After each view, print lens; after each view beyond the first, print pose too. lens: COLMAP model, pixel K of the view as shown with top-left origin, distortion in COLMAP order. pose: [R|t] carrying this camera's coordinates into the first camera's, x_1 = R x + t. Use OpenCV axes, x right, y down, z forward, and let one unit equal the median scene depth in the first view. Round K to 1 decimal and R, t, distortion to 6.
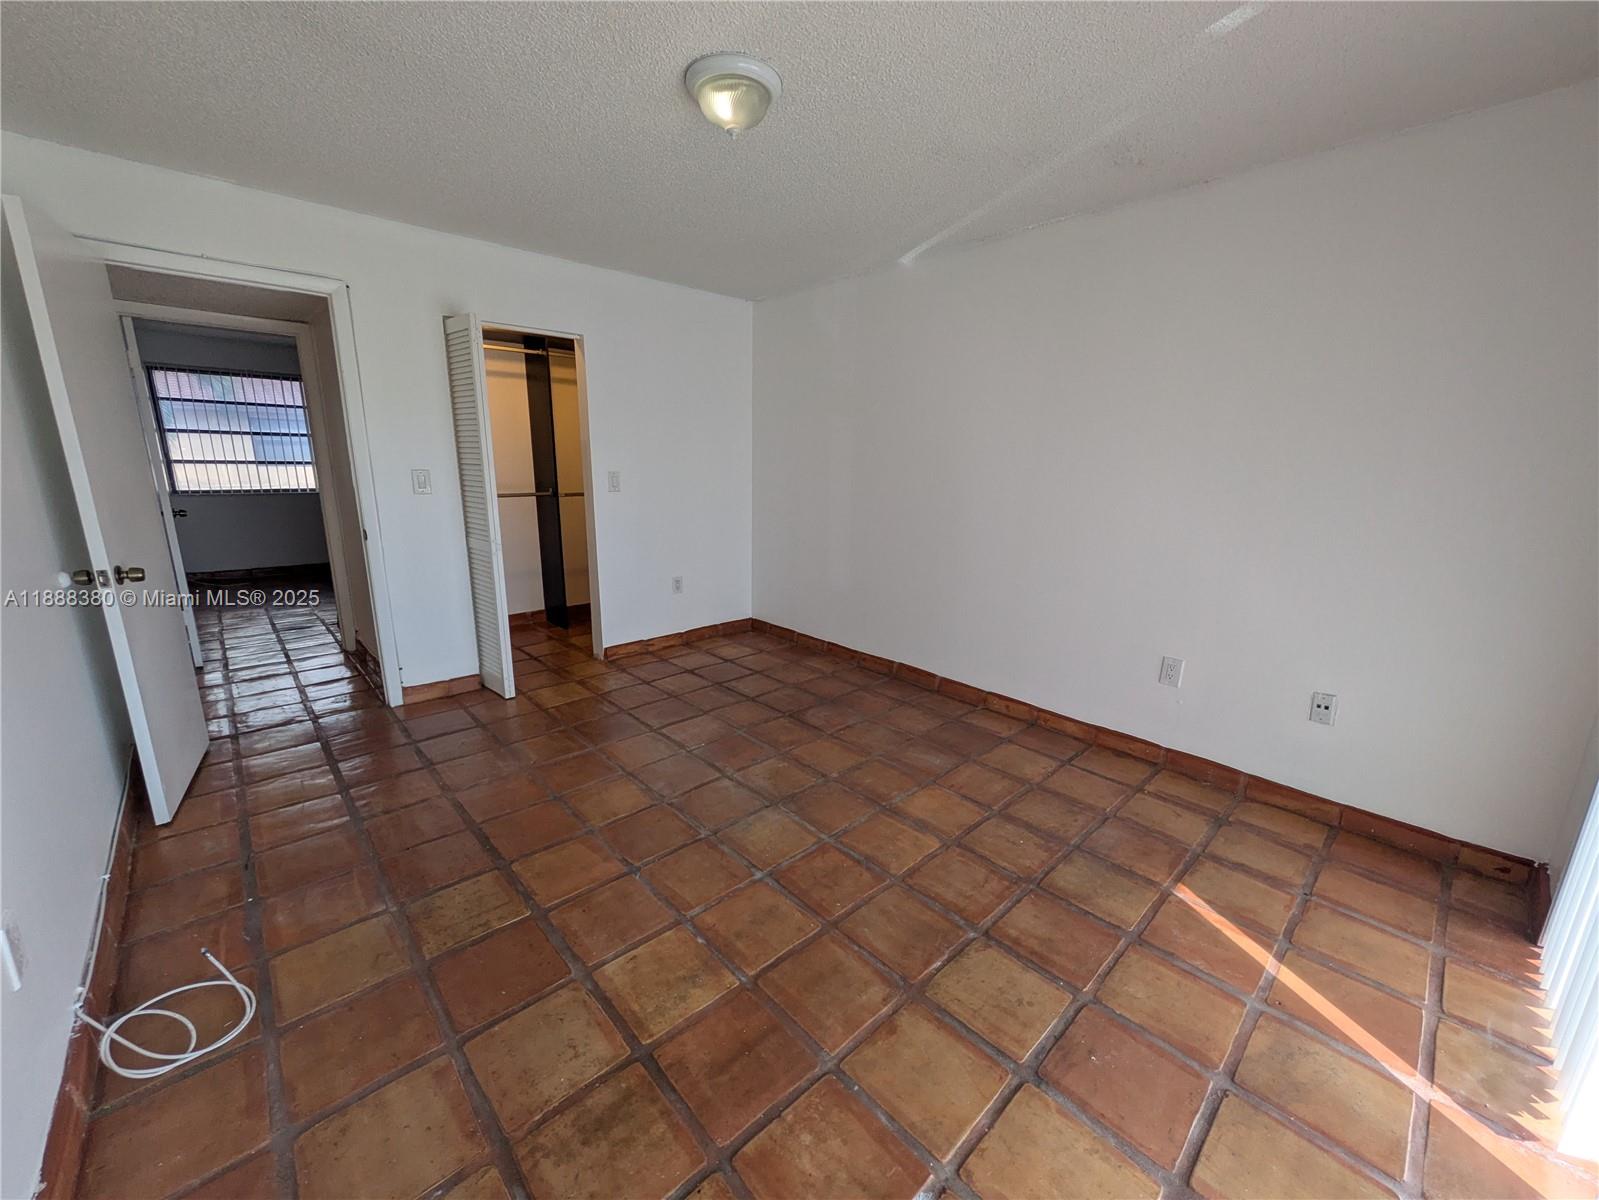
lens RADIAL K [[631.6, 0, 800.8], [0, 631.6, 599.1], [0, 0, 1]] dist [0.000472, -0.000330]
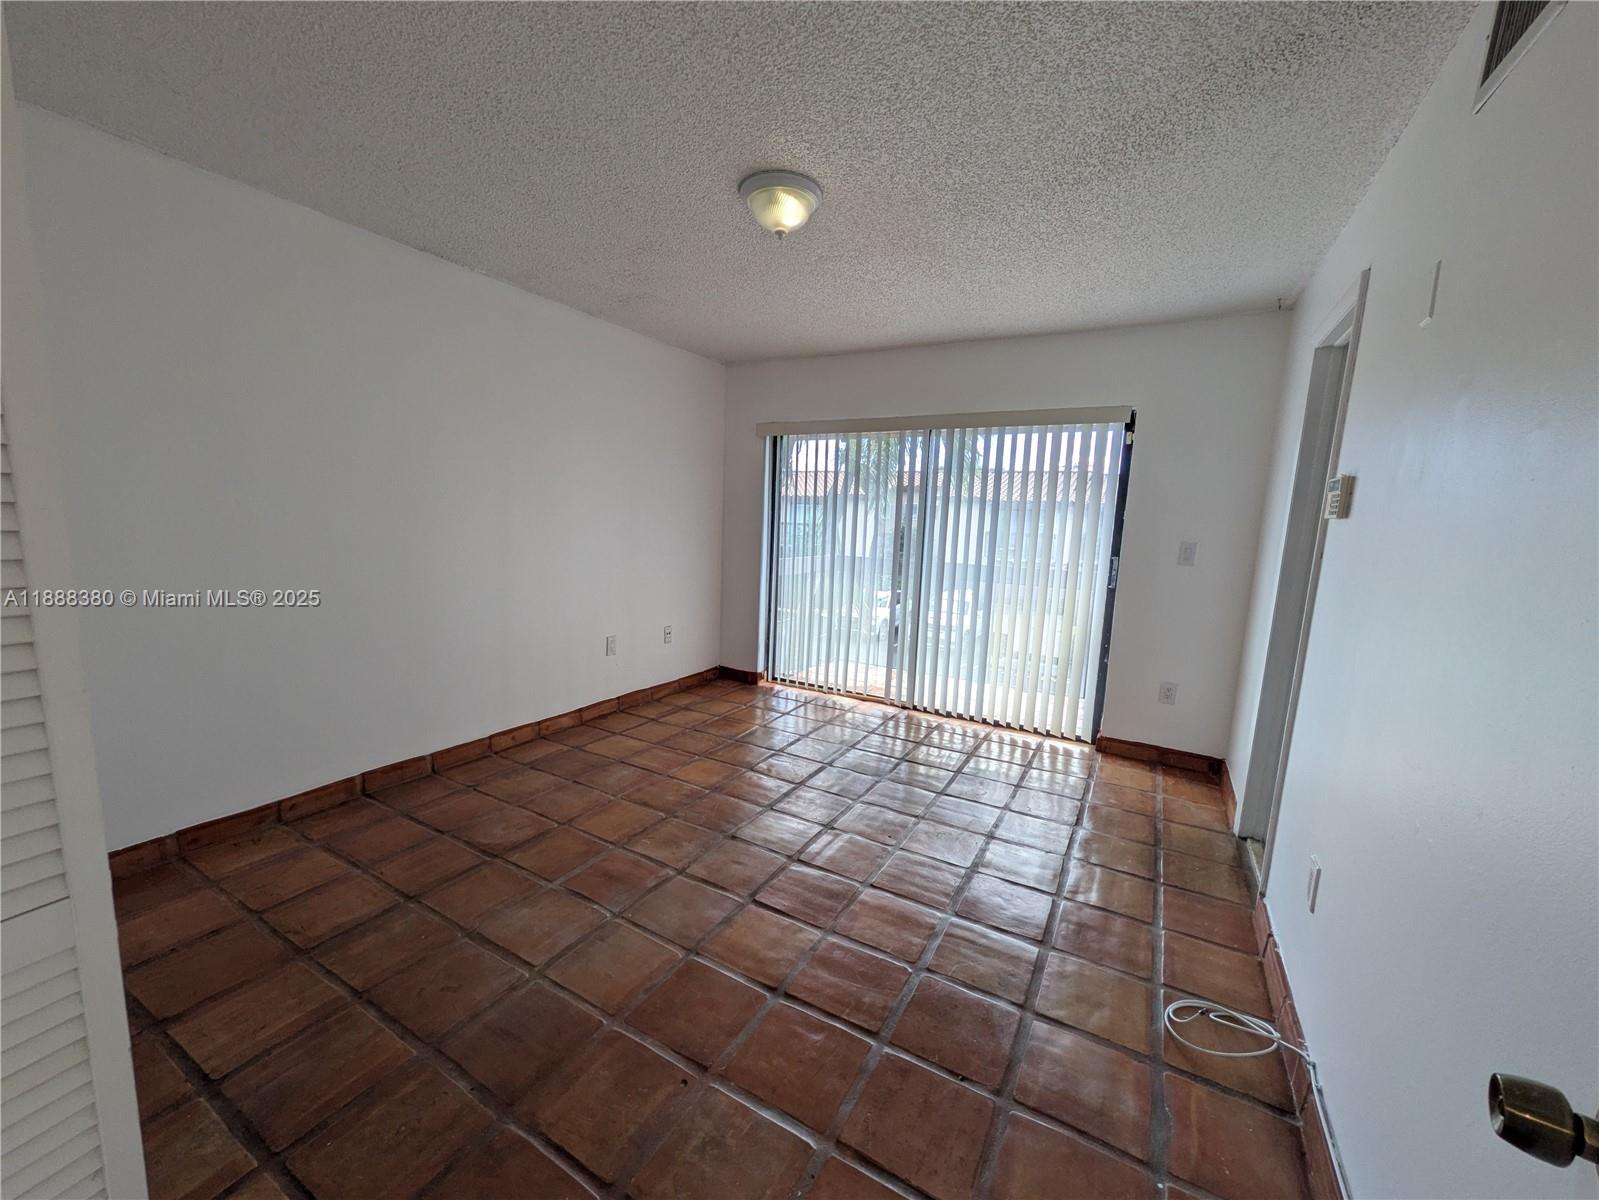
lens RADIAL K [[631.6, 0, 791.1], [0, 631.6, 601.2], [0, 0, 1]] dist [0.000472, -0.000330]
pose [[-0.263052, -0.169687, 0.949742, -0.785003], [0.174177, 0.959883, 0.219742, -0.202942], [-0.948929, 0.223227, -0.222944, 0.829391]]
